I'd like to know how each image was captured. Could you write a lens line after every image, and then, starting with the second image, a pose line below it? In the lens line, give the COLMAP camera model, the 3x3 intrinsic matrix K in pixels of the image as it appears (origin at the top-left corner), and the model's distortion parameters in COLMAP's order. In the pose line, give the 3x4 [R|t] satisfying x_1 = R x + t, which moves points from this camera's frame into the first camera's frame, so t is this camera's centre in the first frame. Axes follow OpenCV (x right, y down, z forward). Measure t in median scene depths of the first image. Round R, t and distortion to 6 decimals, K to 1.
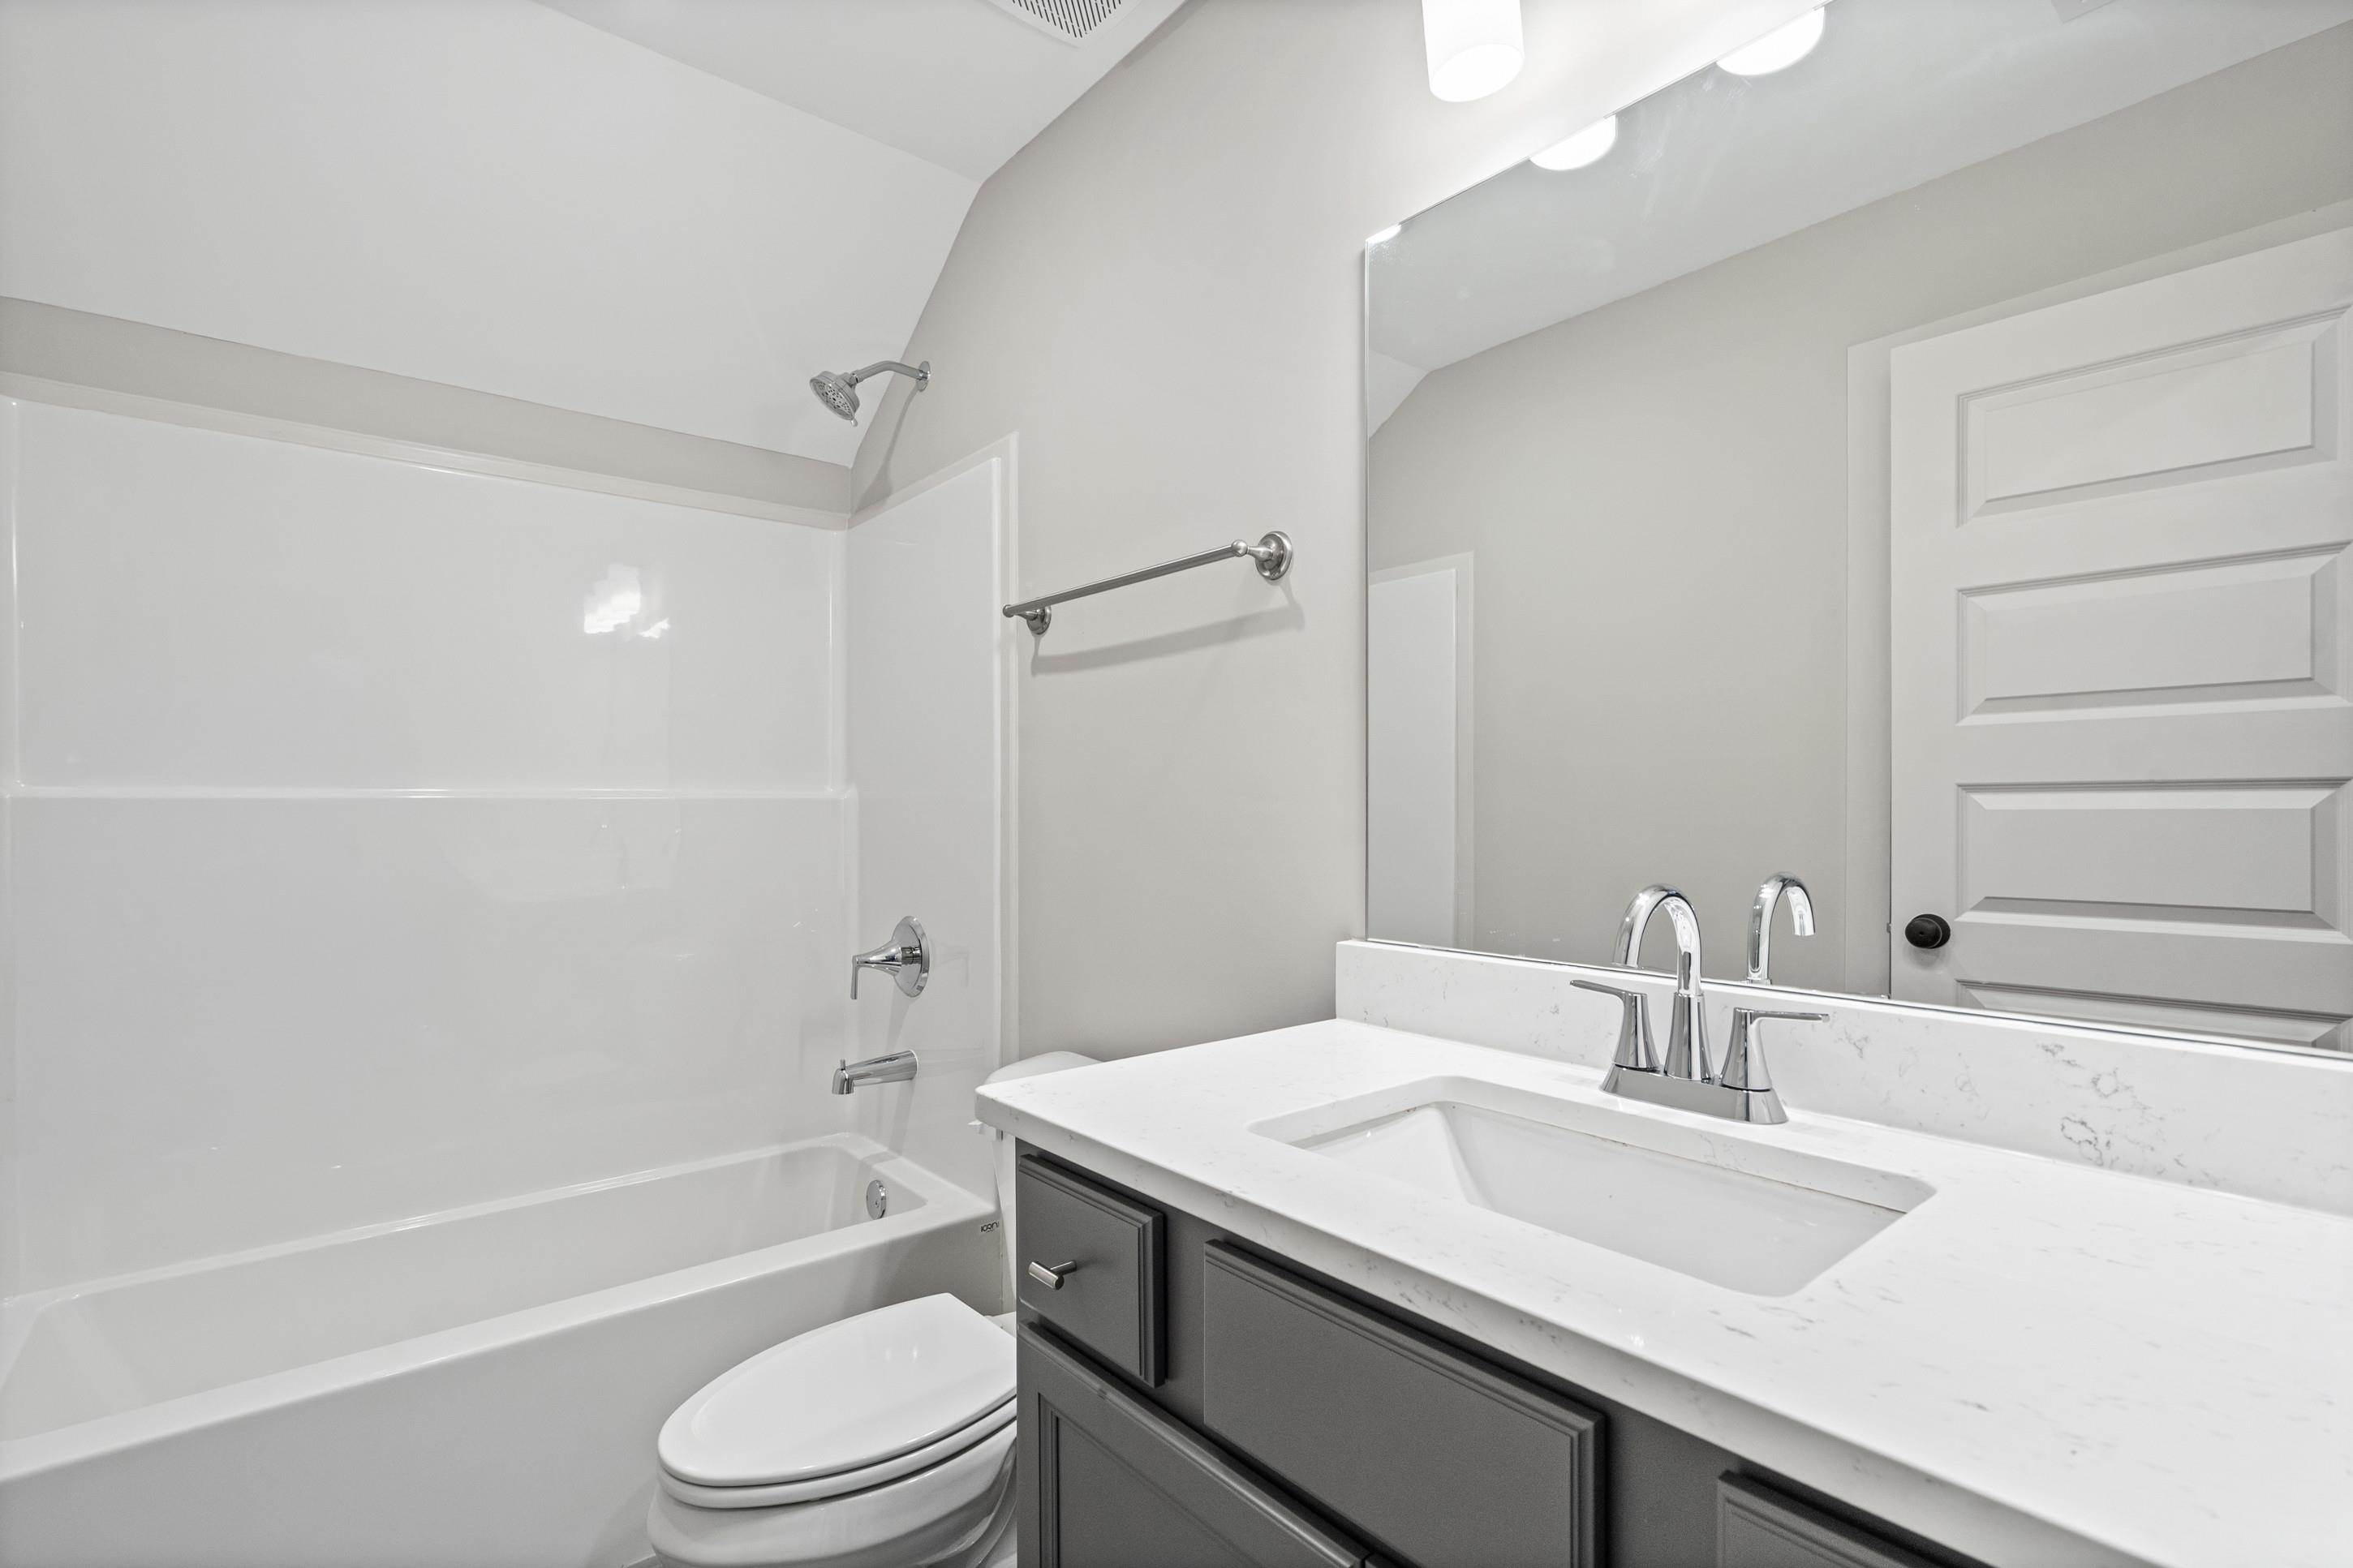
lens RADIAL K [[1081.6, 0, 1173.2], [0, 1081.6, 794.4], [0, 0, 1]] dist [-0.005578, 0.000921]
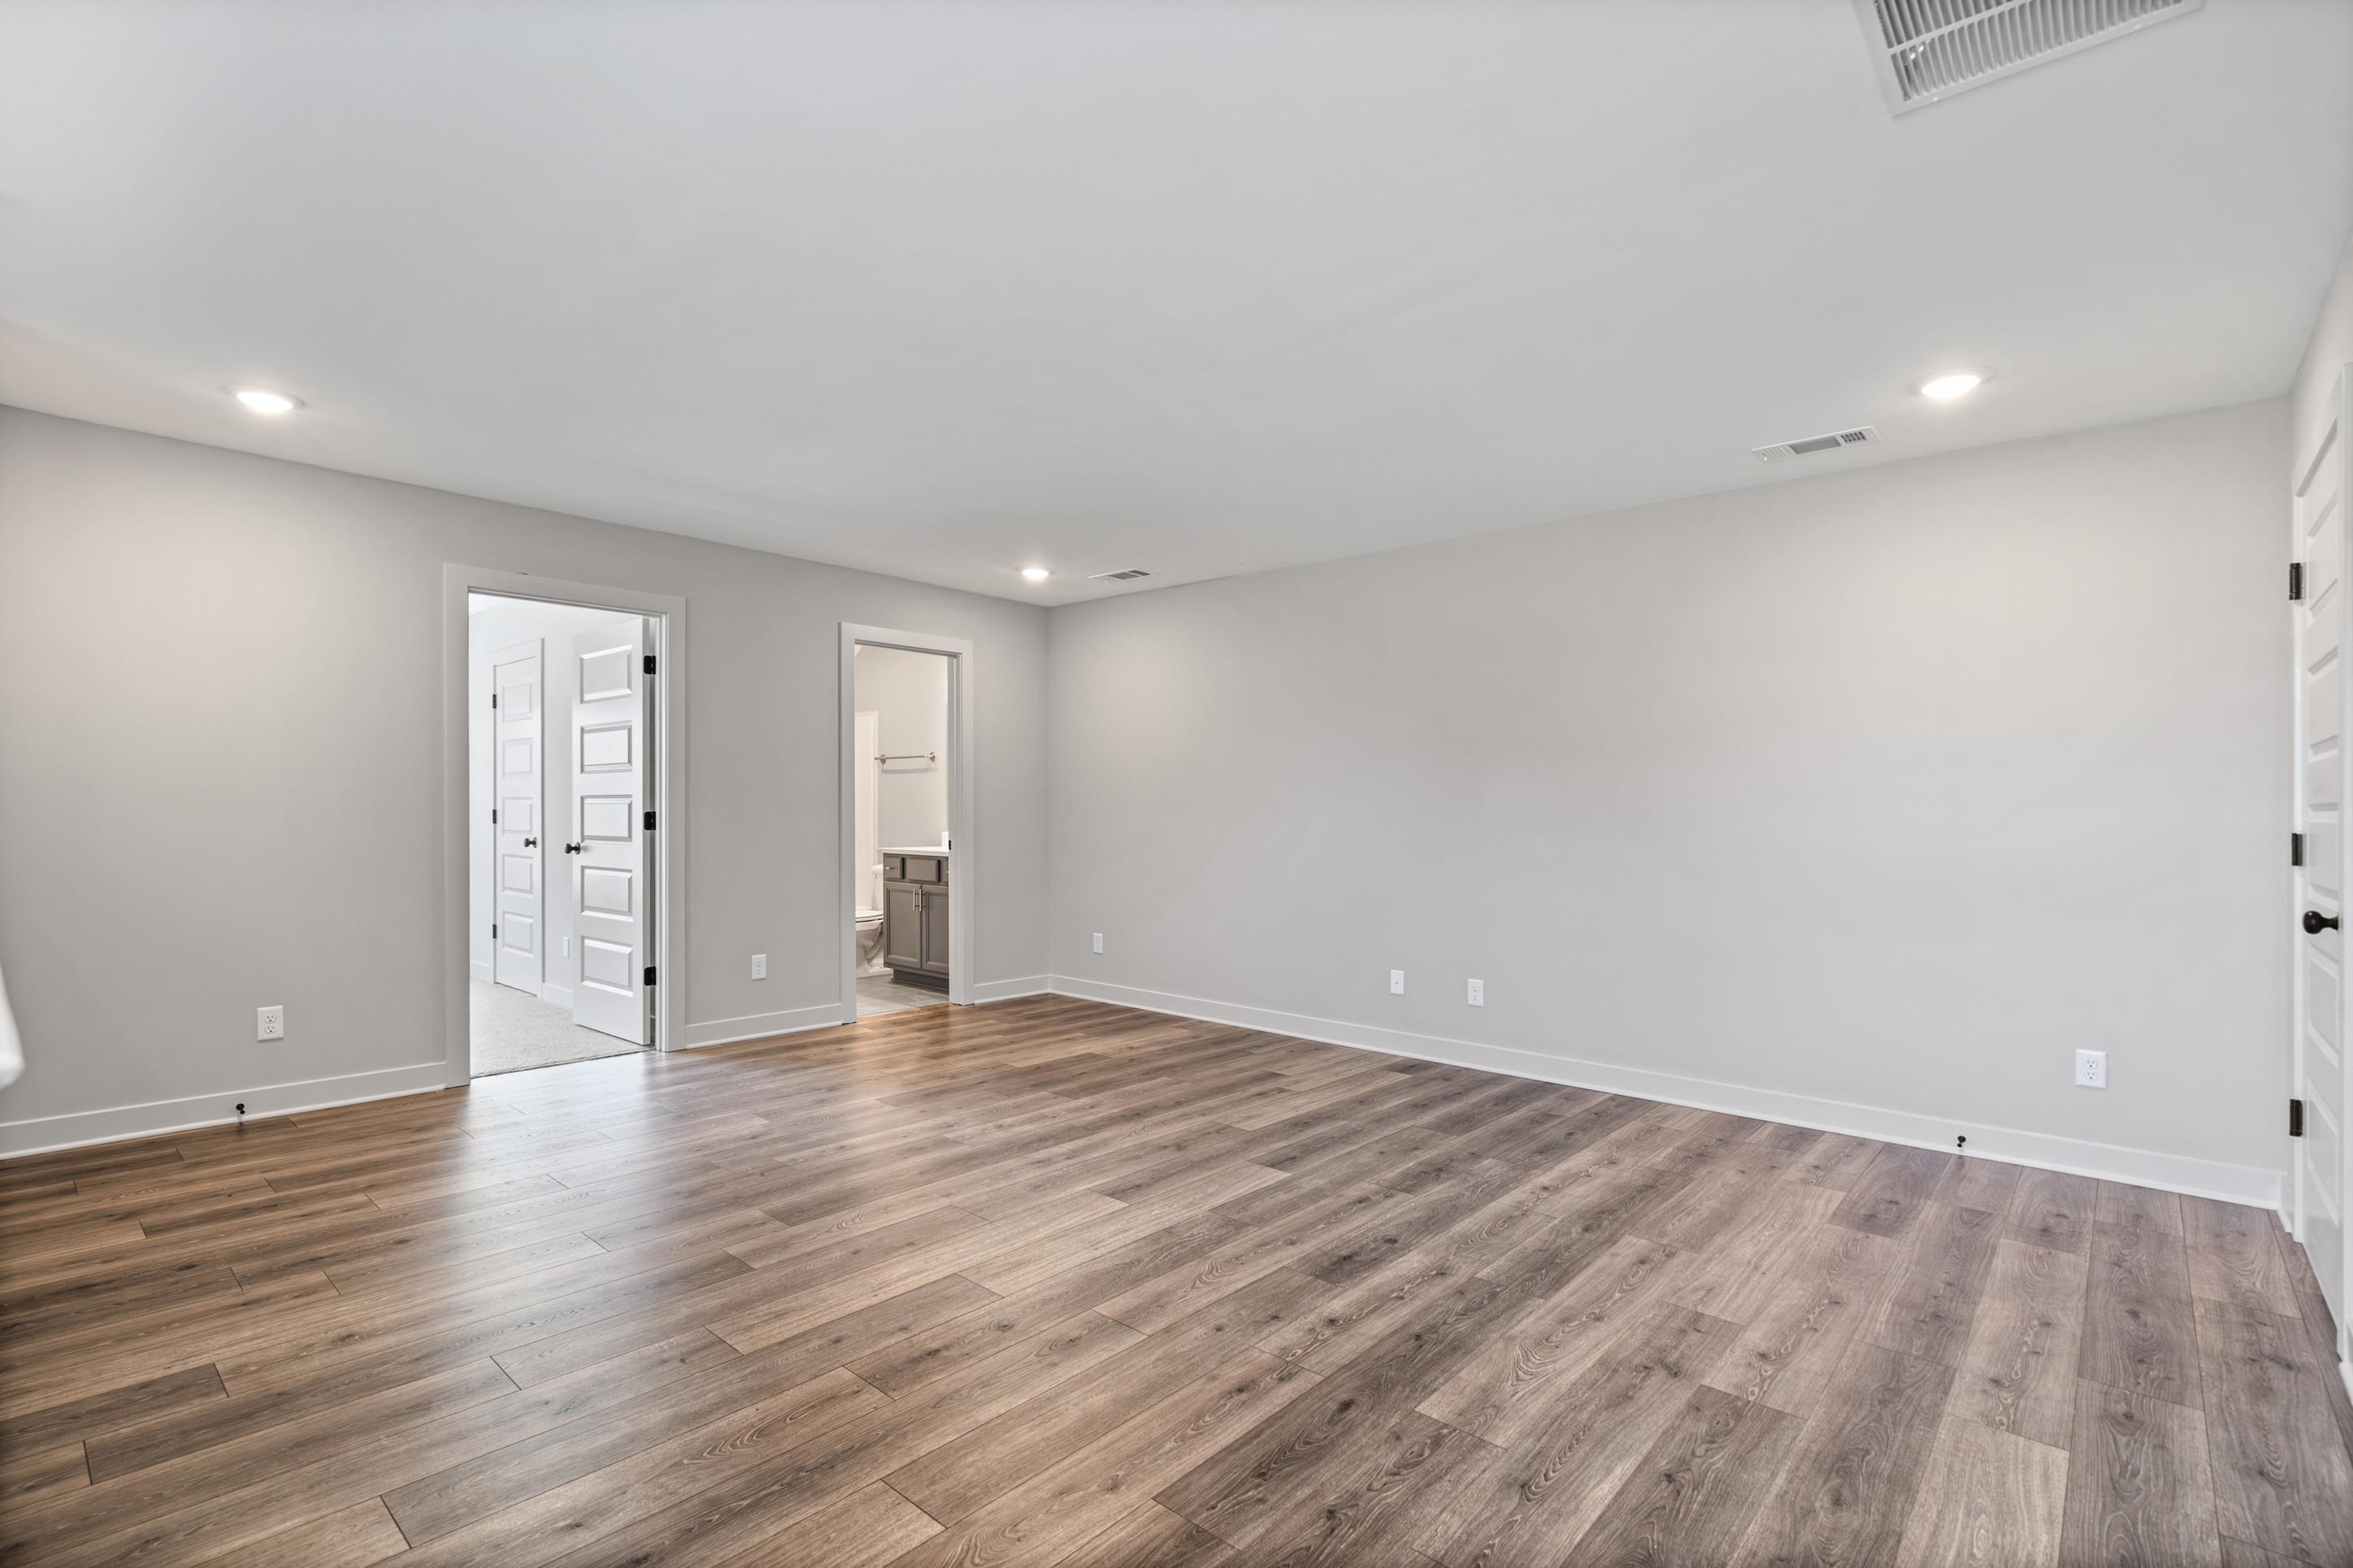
lens RADIAL K [[1081.6, 0, 1177.9], [0, 1081.6, 797.3], [0, 0, 1]] dist [-0.005578, 0.000921]
pose [[0.985200, 0.011071, 0.171051, 0.255862], [-0.010847, 0.999939, -0.002243, -0.020604], [-0.171065, 0.000354, 0.985260, -2.980503]]
